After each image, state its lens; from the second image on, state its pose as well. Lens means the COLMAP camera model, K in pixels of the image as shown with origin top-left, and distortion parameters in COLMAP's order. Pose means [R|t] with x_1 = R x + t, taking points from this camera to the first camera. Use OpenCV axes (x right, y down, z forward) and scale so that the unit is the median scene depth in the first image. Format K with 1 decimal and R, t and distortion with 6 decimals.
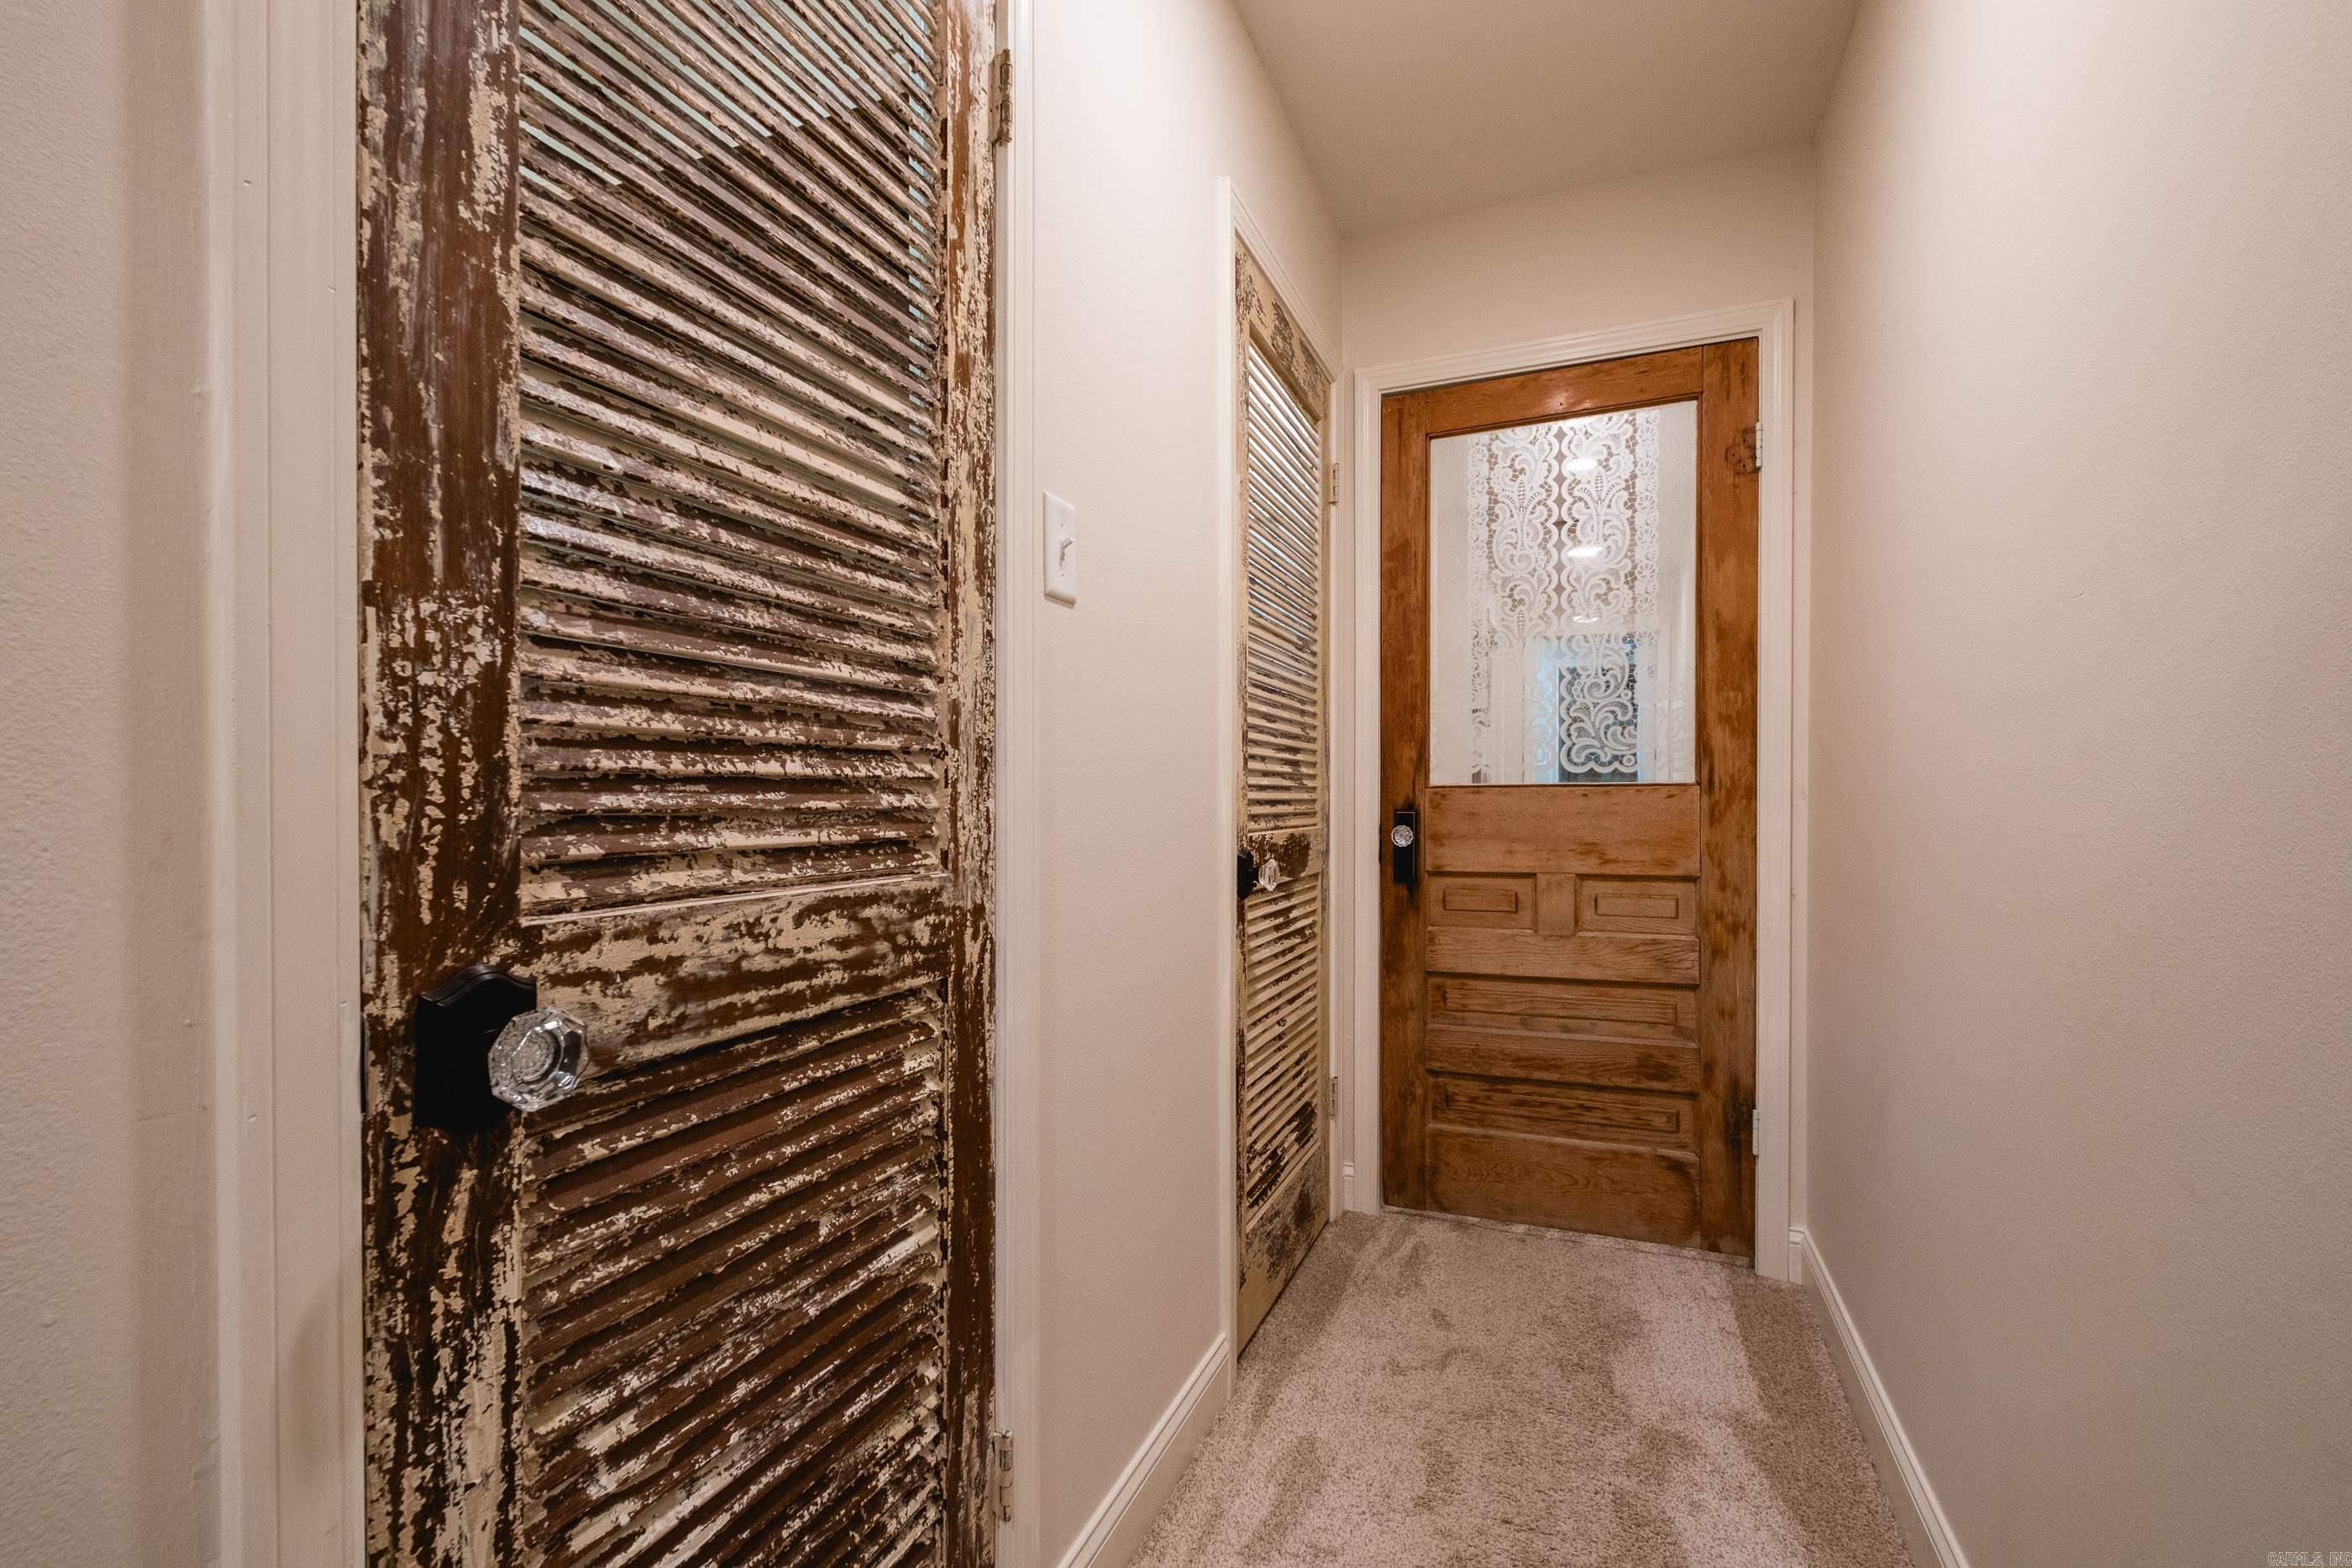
lens RADIAL K [[1017.4, 0, 1176.4], [0, 1017.4, 803.2], [0, 0, 1]] dist [0.008047, -0.005017]
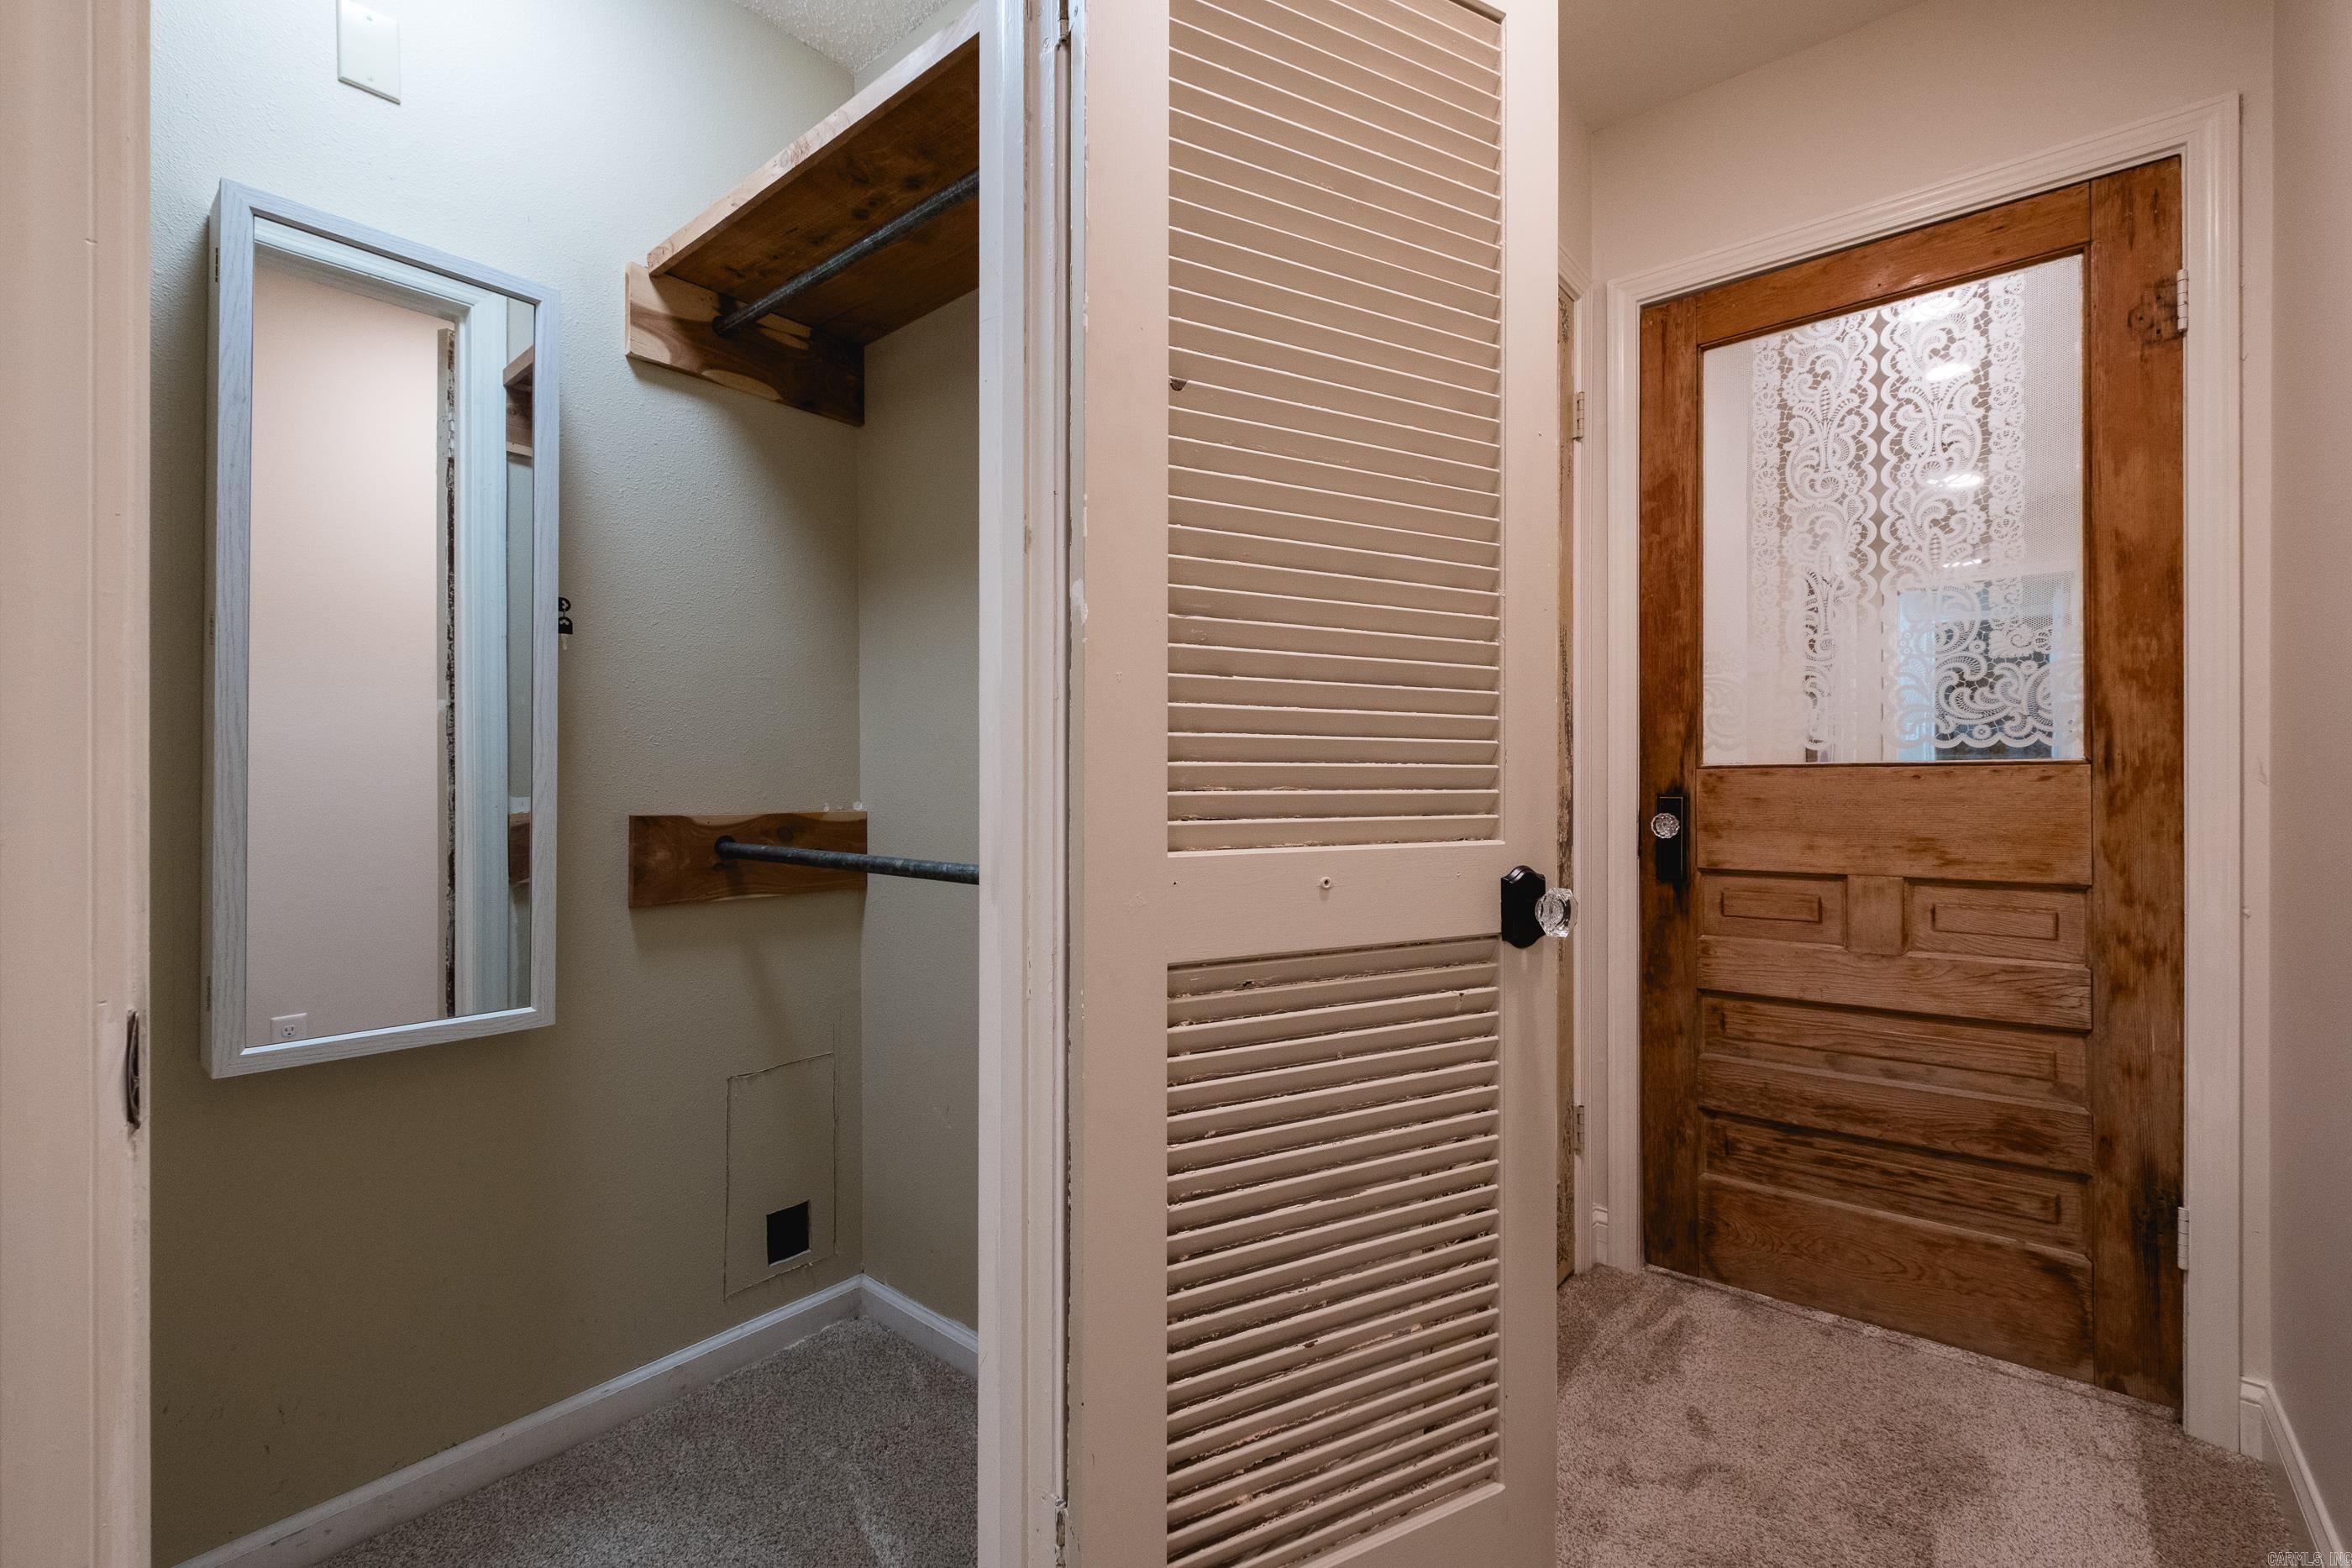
lens RADIAL K [[1017.4, 0, 1174.2], [0, 1017.4, 776.1], [0, 0, 1]] dist [0.008047, -0.005017]
pose [[0.956237, -0.001159, -0.292592, 0.085439], [-0.001229, 0.999967, -0.007975, -0.001496], [0.292592, 0.007985, 0.956204, 0.082036]]
